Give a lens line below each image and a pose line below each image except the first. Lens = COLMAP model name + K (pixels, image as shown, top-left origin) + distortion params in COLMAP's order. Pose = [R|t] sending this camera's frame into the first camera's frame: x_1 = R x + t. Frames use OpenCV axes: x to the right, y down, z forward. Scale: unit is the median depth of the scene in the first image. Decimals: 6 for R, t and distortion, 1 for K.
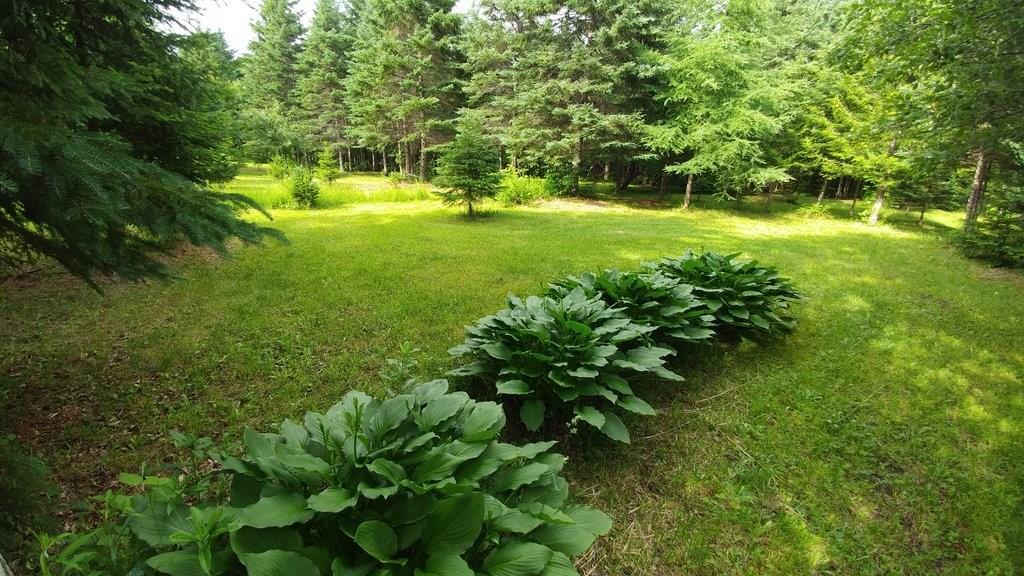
lens RADIAL K [[363.1, 0, 504.6], [0, 363.1, 280.3], [0, 0, 1]] dist [-0.031443, -0.010605]
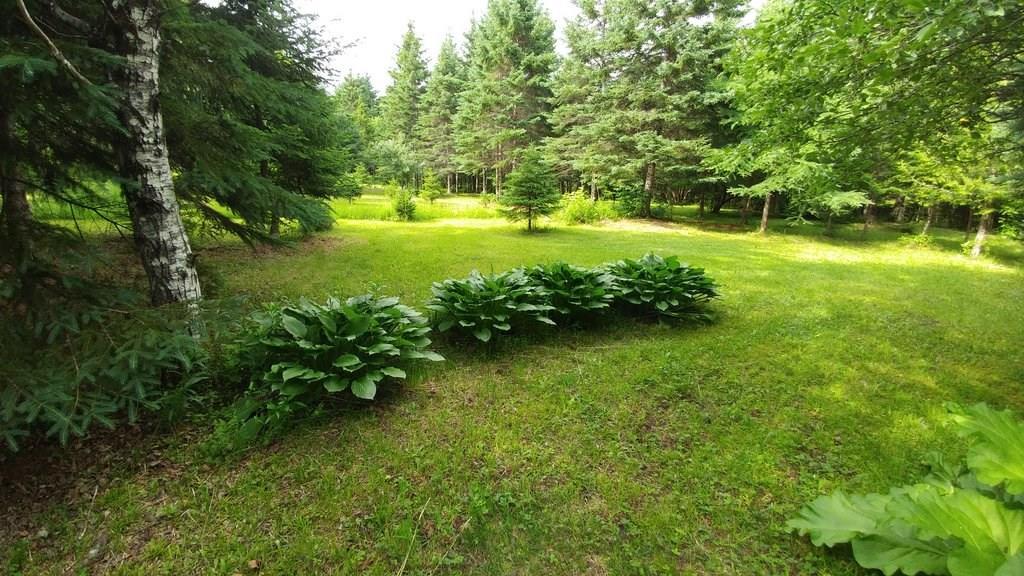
lens RADIAL K [[363.1, 0, 504.6], [0, 363.1, 280.3], [0, 0, 1]] dist [-0.031443, -0.010605]
pose [[0.958234, 0.069423, -0.277430, 0.112351], [-0.085428, 0.995281, -0.046012, 0.028072], [0.272926, 0.067790, 0.959644, -0.087848]]
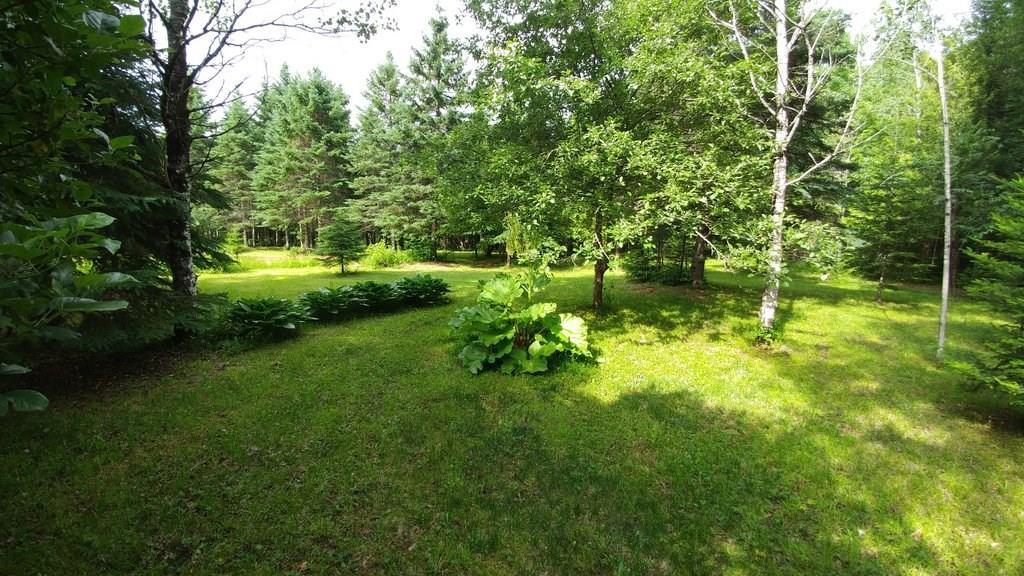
lens RADIAL K [[363.1, 0, 504.6], [0, 363.1, 280.3], [0, 0, 1]] dist [-0.031443, -0.010605]
pose [[0.974546, -0.038889, 0.220789, 0.154914], [0.080154, 0.980185, -0.181144, 0.117500], [-0.209369, 0.194230, 0.958352, -0.384585]]
